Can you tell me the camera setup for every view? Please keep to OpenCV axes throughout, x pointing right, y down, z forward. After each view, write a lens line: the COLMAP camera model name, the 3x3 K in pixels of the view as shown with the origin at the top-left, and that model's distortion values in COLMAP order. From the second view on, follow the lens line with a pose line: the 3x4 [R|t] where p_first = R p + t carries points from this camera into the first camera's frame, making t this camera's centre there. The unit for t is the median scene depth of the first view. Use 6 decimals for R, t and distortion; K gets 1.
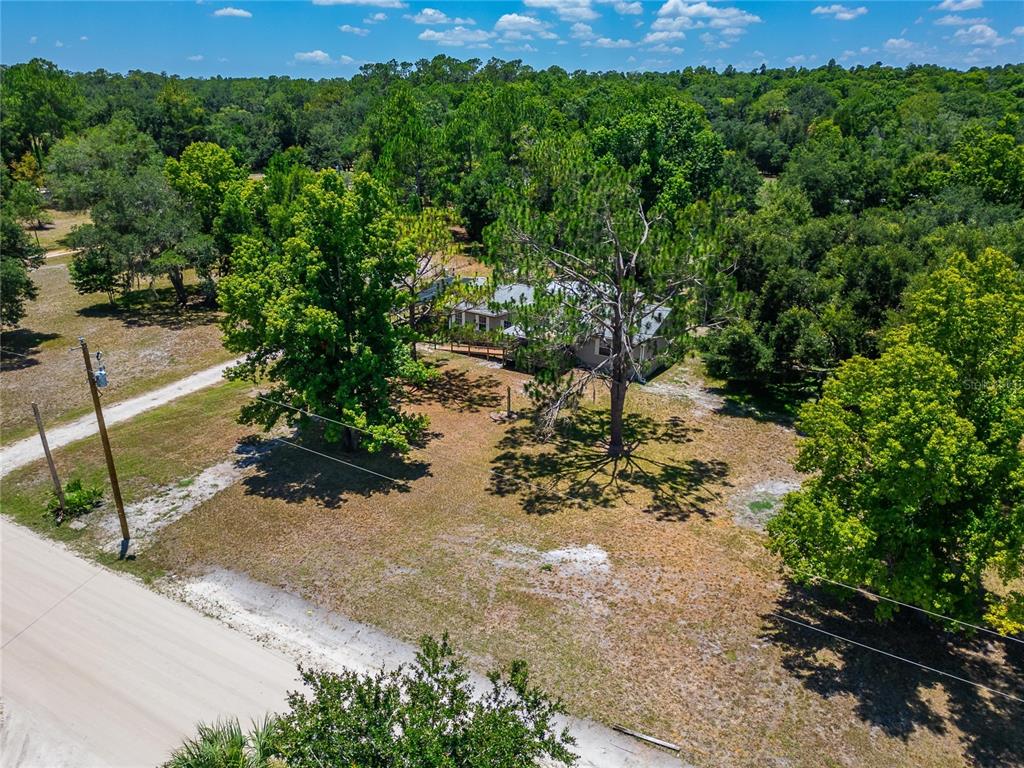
lens RADIAL K [[718.4, 0, 512.1], [0, 718.4, 390.2], [0, 0, 1]] dist [0.045999, -0.044251]
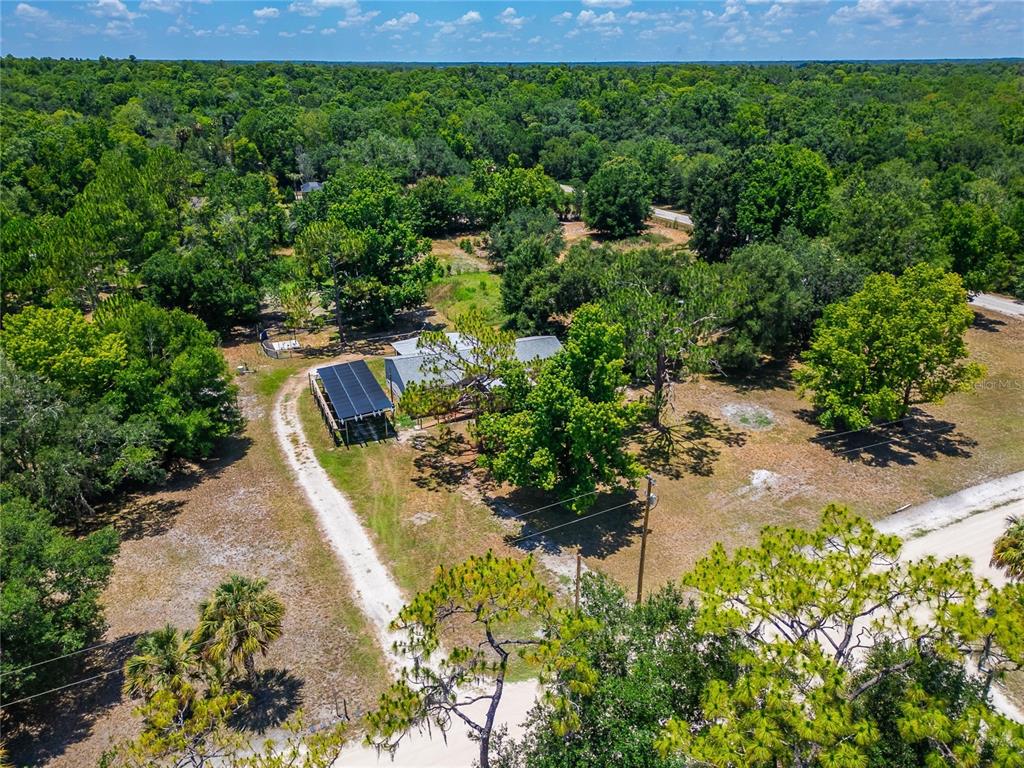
lens RADIAL K [[718.4, 0, 506.0], [0, 718.4, 384.8], [0, 0, 1]] dist [0.045999, -0.044251]
pose [[0.575662, -0.332311, 0.747117, -1.309672], [0.317410, 0.932860, 0.170360, -0.418699], [-0.753568, 0.139072, 0.642491, 0.247544]]
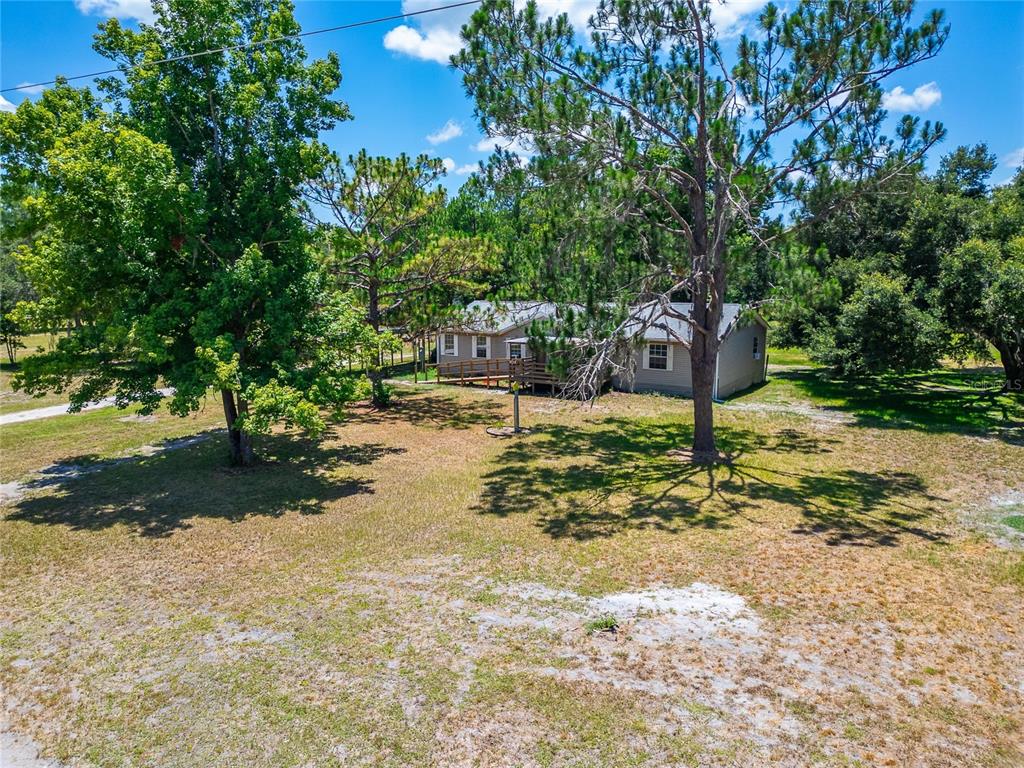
lens RADIAL K [[718.4, 0, 510.2], [0, 718.4, 383.8], [0, 0, 1]] dist [0.045999, -0.044251]
pose [[0.999568, -0.018422, -0.022879, 0.005701], [0.012494, 0.971566, -0.236441, 0.173141], [0.026584, 0.236053, 0.971377, 0.471746]]
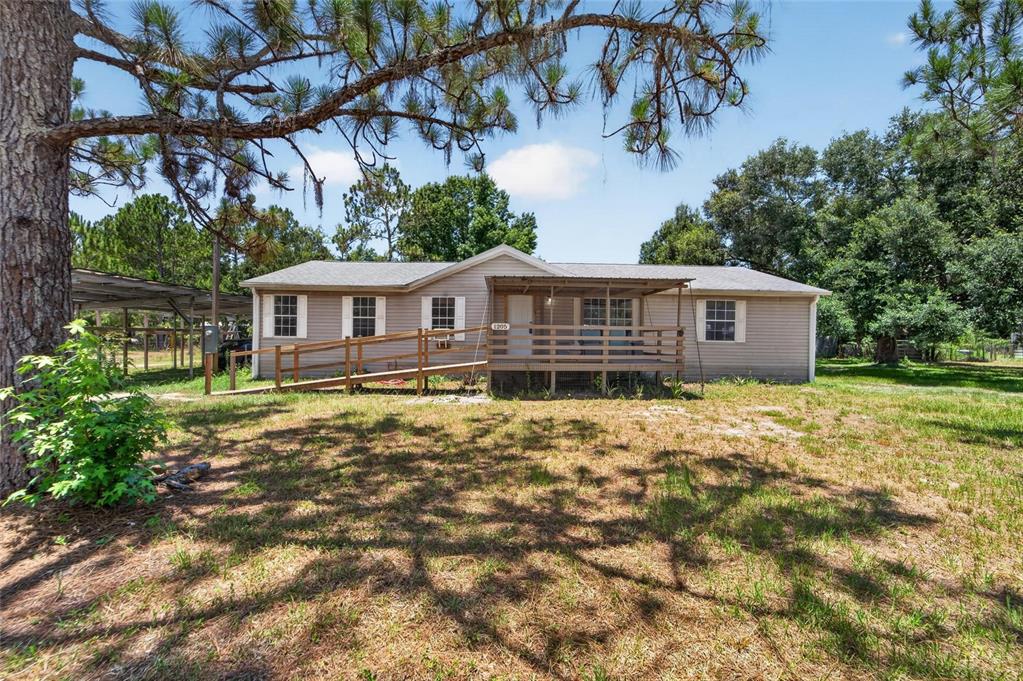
lens RADIAL K [[417.4, 0, 507.9], [0, 417.4, 335.7], [0, 0, 1]] dist [-0.014643, 0.000054]
pose [[0.835134, -0.001839, 0.550043, -0.149703], [0.208481, 0.926439, -0.313442, -0.001747], [-0.509005, 0.376440, 0.774084, 1.219282]]
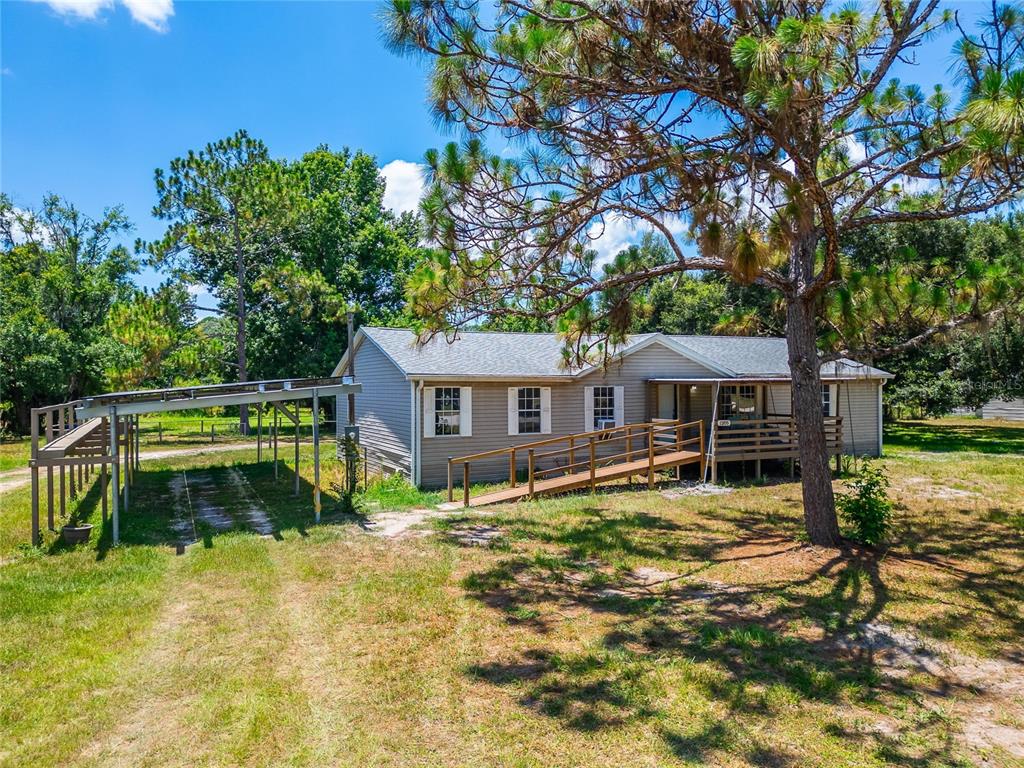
lens RADIAL K [[718.4, 0, 512.3], [0, 718.4, 383.0], [0, 0, 1]] dist [0.045999, -0.044251]
pose [[0.532658, -0.015742, 0.846184, -0.505925], [0.332296, 0.923427, -0.191995, -0.066134], [-0.778367, 0.383452, 0.497102, 1.274016]]
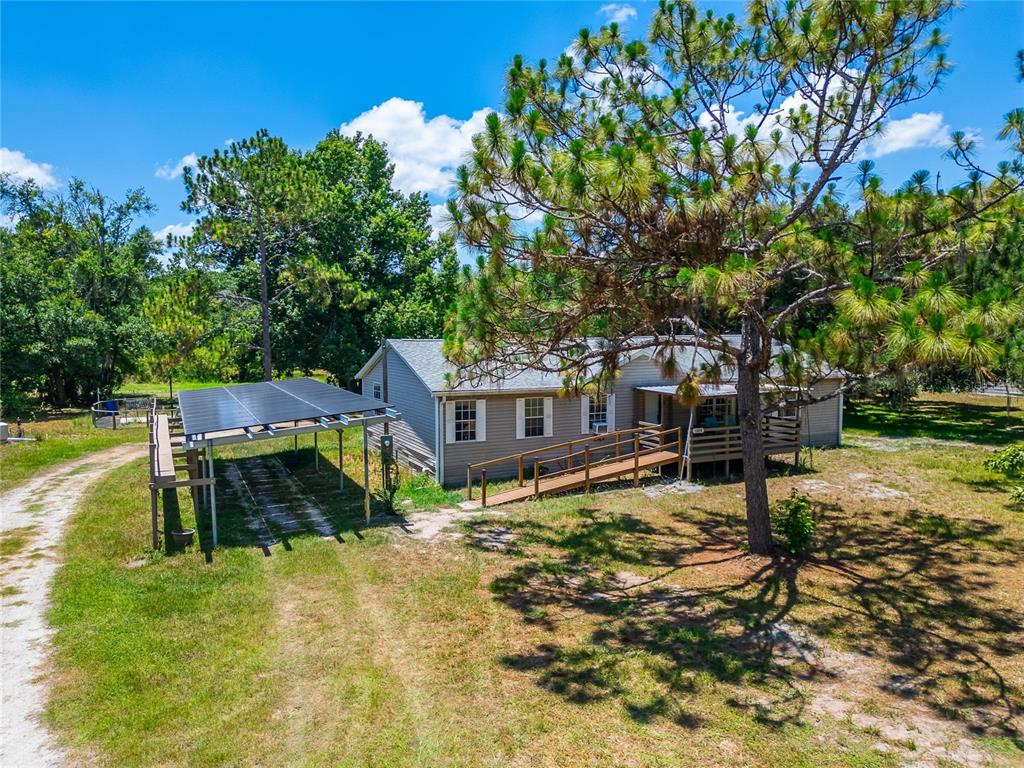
lens RADIAL K [[718.4, 0, 513.1], [0, 718.4, 382.1], [0, 0, 1]] dist [0.045999, -0.044251]
pose [[0.528961, -0.076477, 0.845193, -0.582970], [0.330048, 0.936065, -0.121860, -0.102873], [-0.781836, 0.343414, 0.520383, 1.216646]]
